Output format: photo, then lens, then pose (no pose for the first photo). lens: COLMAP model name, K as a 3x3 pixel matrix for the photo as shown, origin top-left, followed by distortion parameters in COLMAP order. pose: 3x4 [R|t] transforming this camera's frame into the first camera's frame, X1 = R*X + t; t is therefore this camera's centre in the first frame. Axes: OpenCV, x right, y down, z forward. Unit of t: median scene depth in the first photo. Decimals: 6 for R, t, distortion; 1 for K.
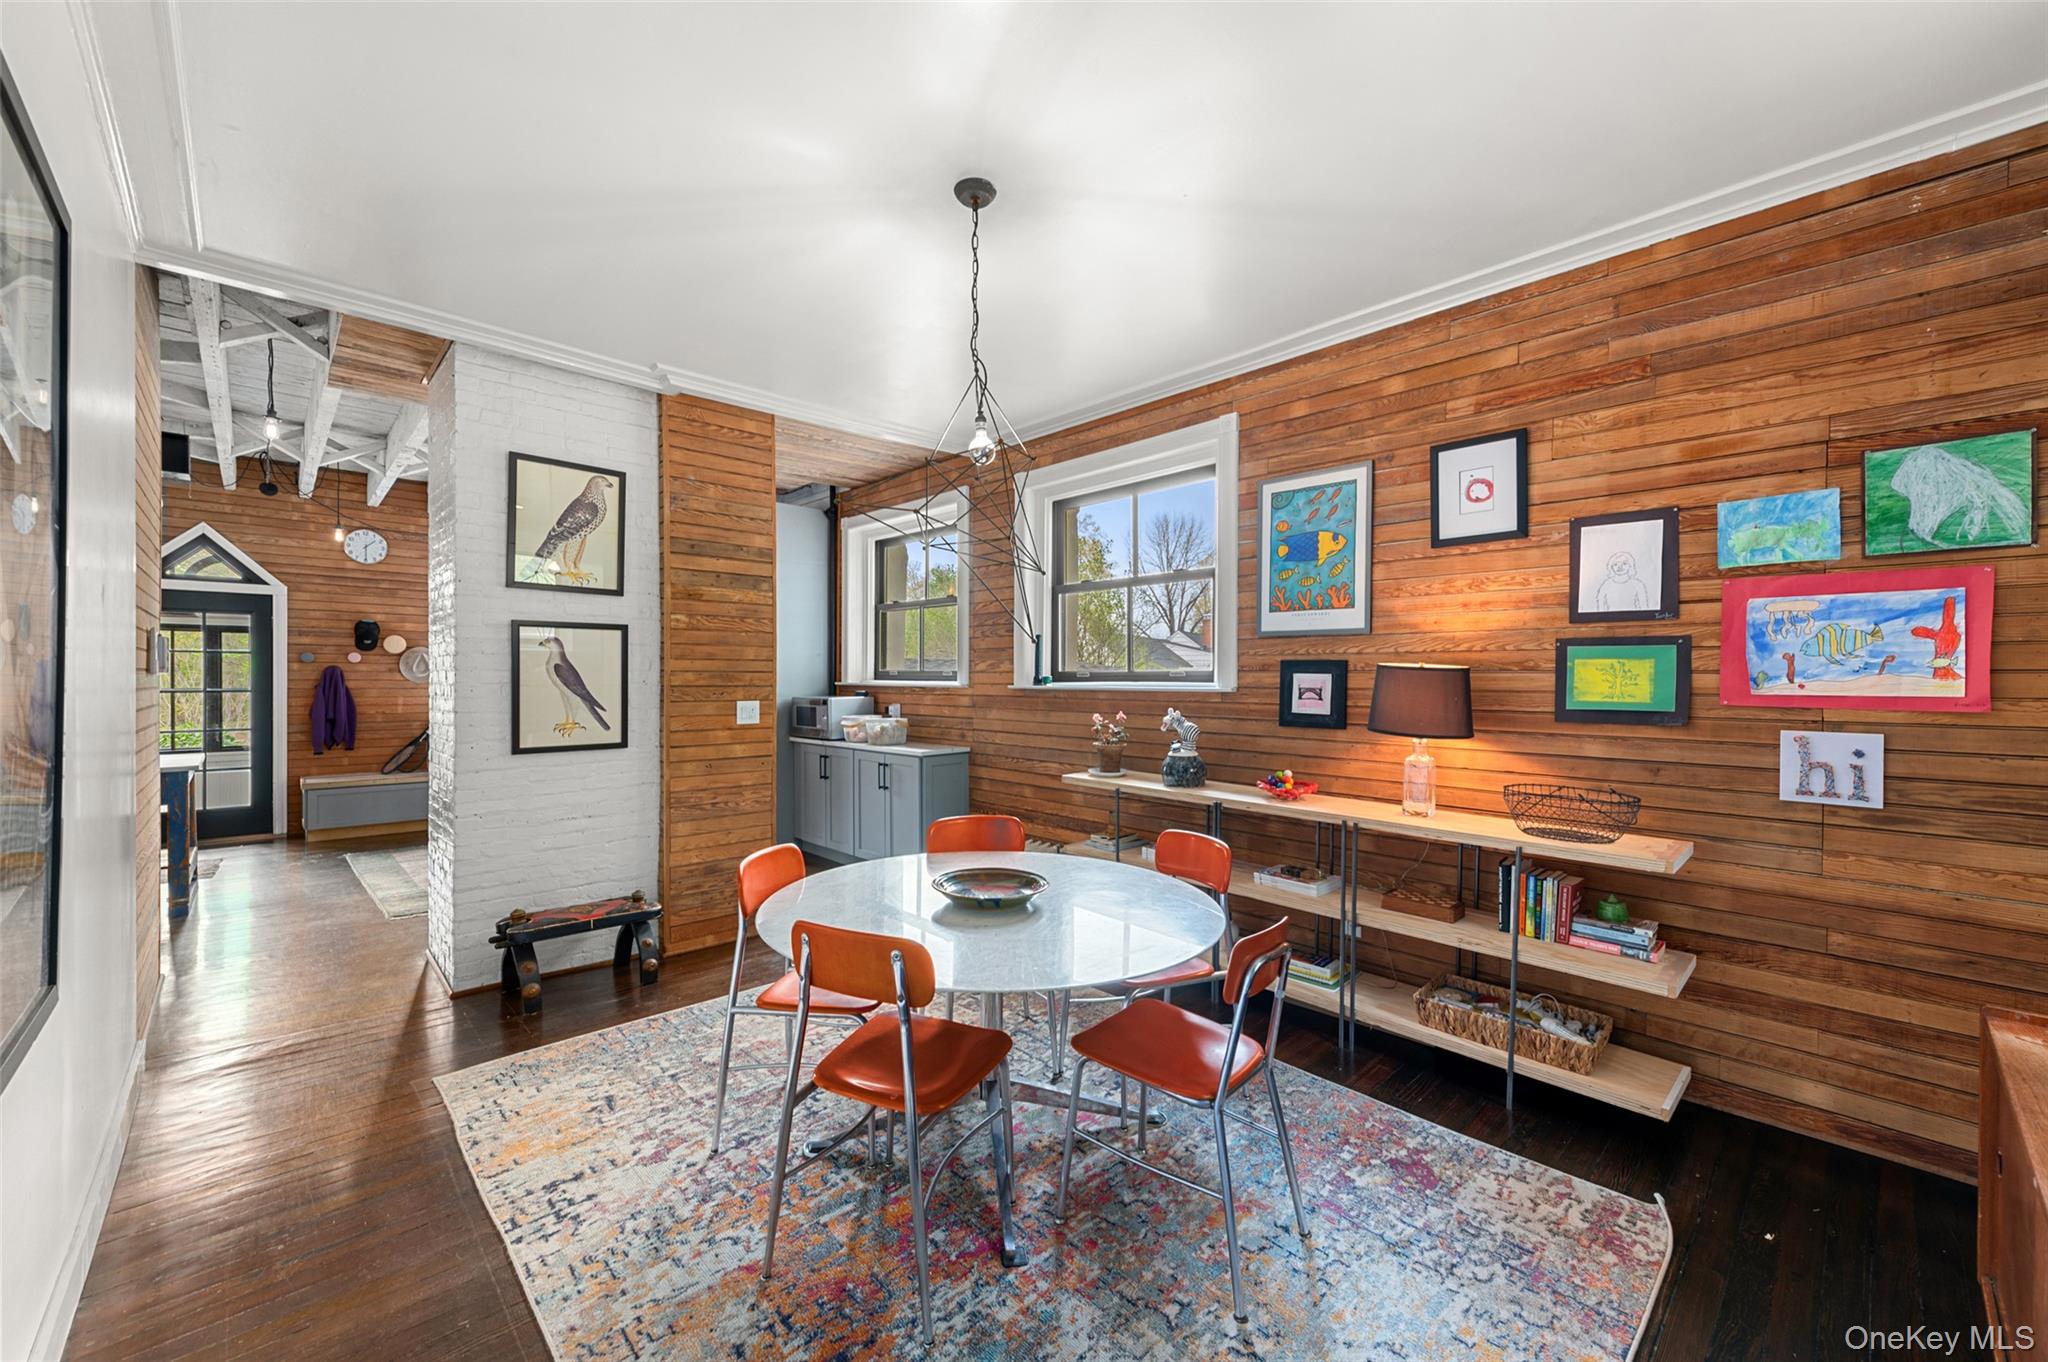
lens RADIAL K [[806.9, 0, 1014.4], [0, 806.9, 675.4], [0, 0, 1]] dist [0.015238, -0.000505]
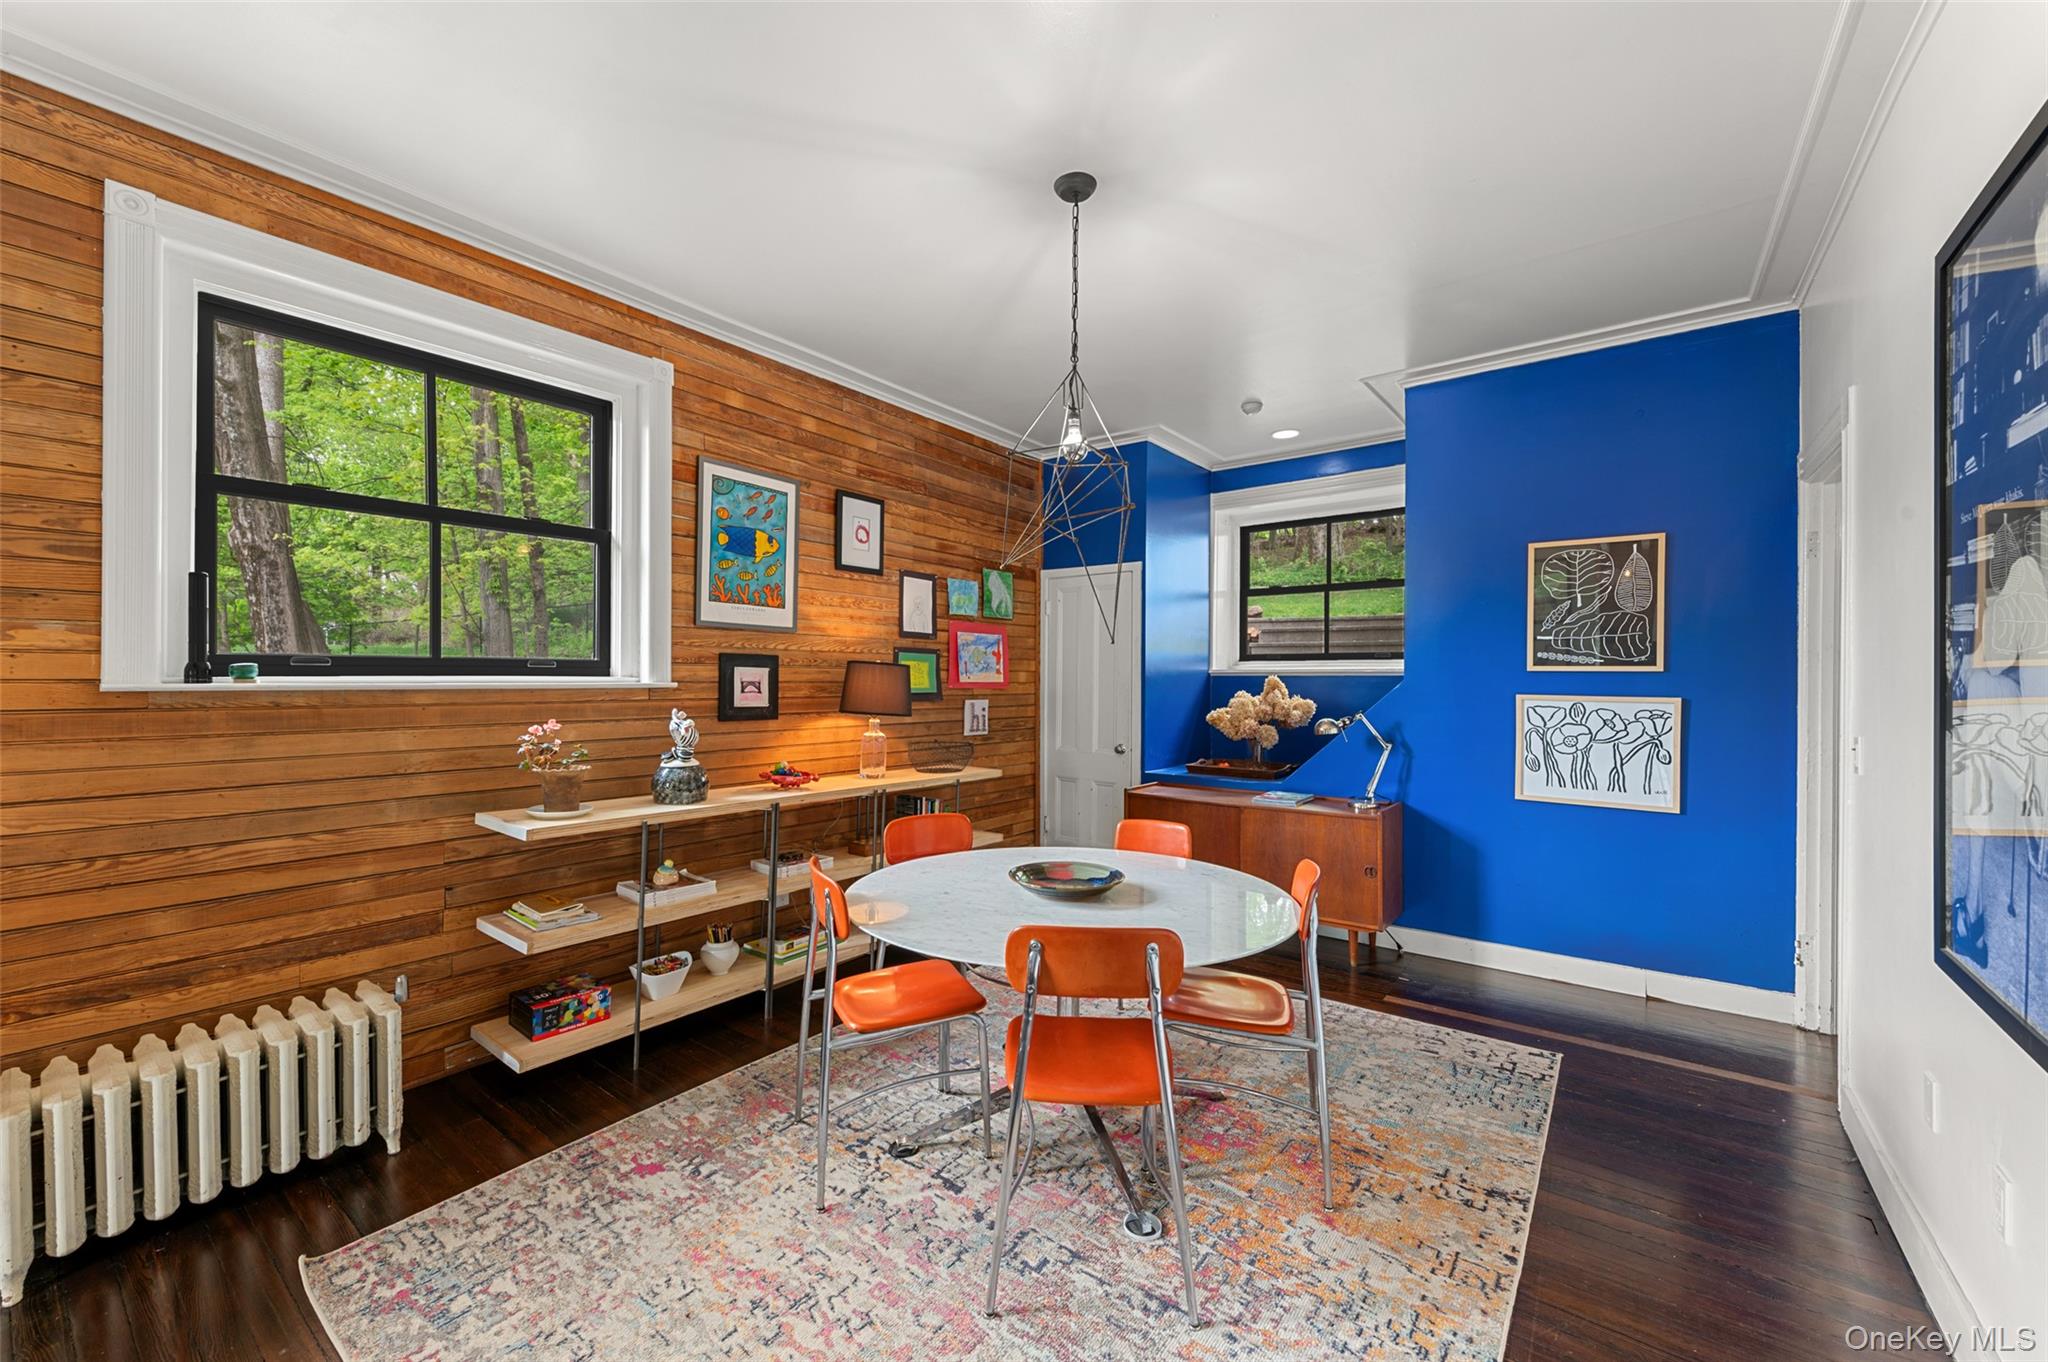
lens RADIAL K [[806.9, 0, 1014.4], [0, 806.9, 675.4], [0, 0, 1]] dist [0.015238, -0.000505]
pose [[-0.168506, -0.003532, 0.985694, -0.800344], [-0.011823, 0.999929, 0.001562, 0.002705], [-0.985630, -0.011390, -0.168535, 0.973076]]
